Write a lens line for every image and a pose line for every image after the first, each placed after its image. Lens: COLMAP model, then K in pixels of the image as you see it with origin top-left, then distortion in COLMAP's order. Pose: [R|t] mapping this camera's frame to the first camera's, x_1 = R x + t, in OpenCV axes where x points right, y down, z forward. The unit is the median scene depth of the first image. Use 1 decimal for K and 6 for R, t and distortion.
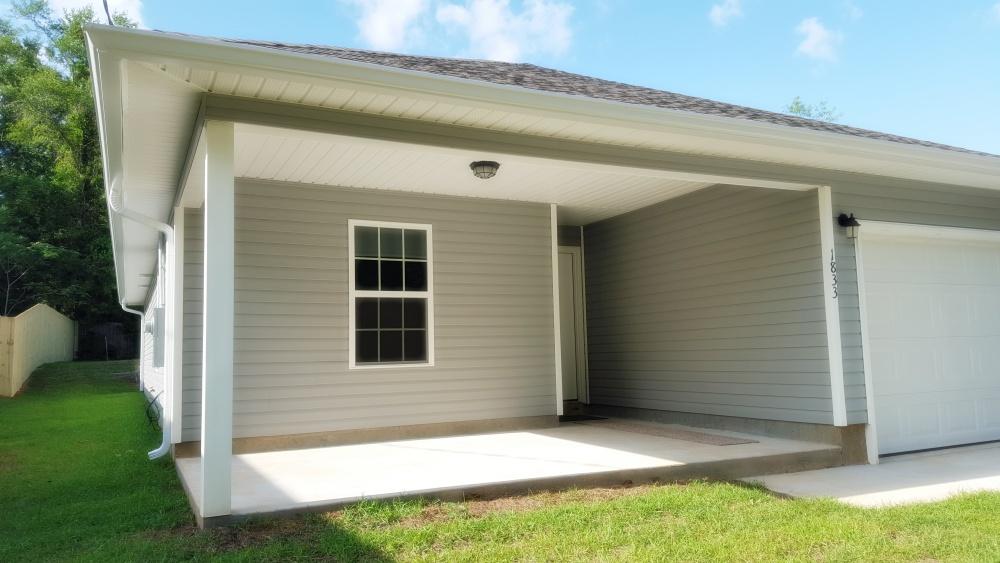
lens RADIAL K [[745.3, 0, 500.0], [0, 745.3, 281.5], [0, 0, 1]] dist [0.053835, -0.061127]
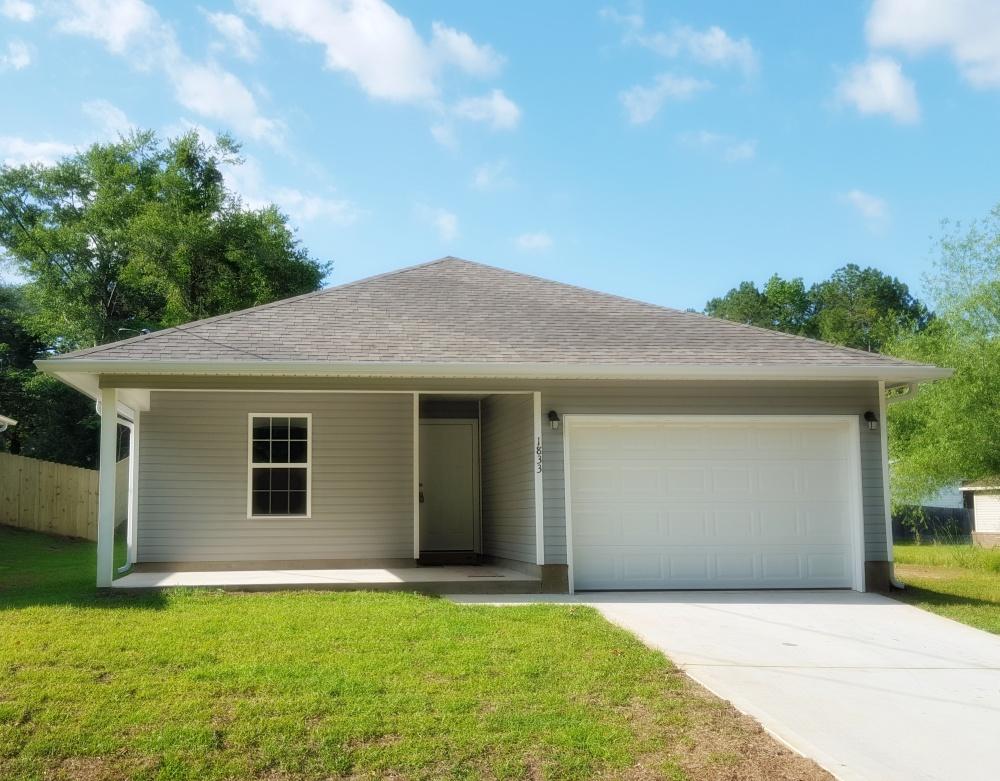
lens RADIAL K [[1079.6, 0, 423.7], [0, 1079.6, 414.8], [0, 0, 1]] dist [0.091320, -0.008433]
pose [[0.941278, -0.011686, -0.337430, 0.787296], [0.014882, 0.999866, 0.006885, -0.086937], [0.337304, -0.011502, 0.941325, -0.804474]]
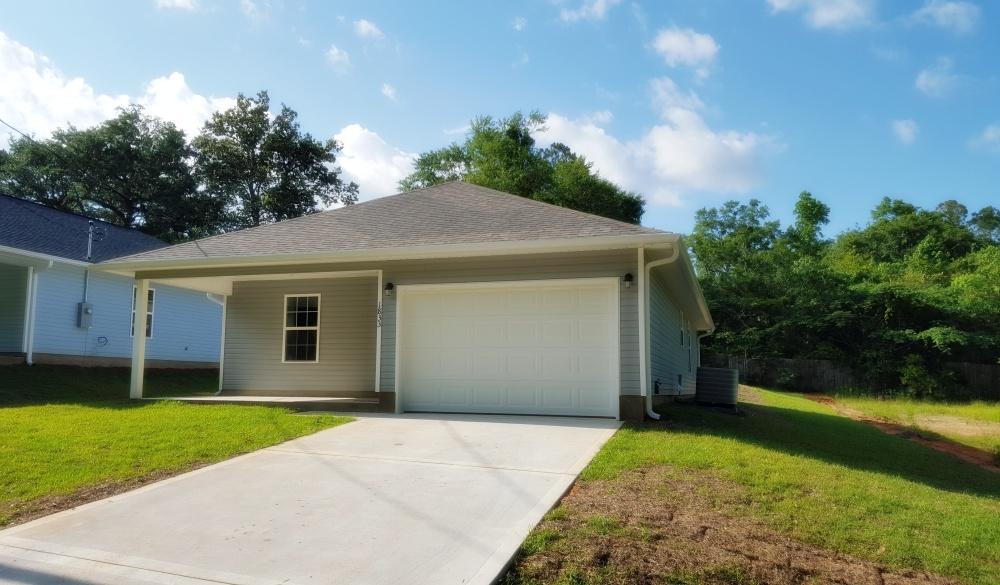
lens RADIAL K [[783.8, 0, 450.8], [0, 783.8, 293.6], [0, 0, 1]] dist [0.077606, 0.000486]
pose [[0.687384, -0.050377, -0.724545, 1.759335], [0.038052, 0.998719, -0.033340, 0.009213], [0.725296, -0.004653, 0.688421, -0.224834]]
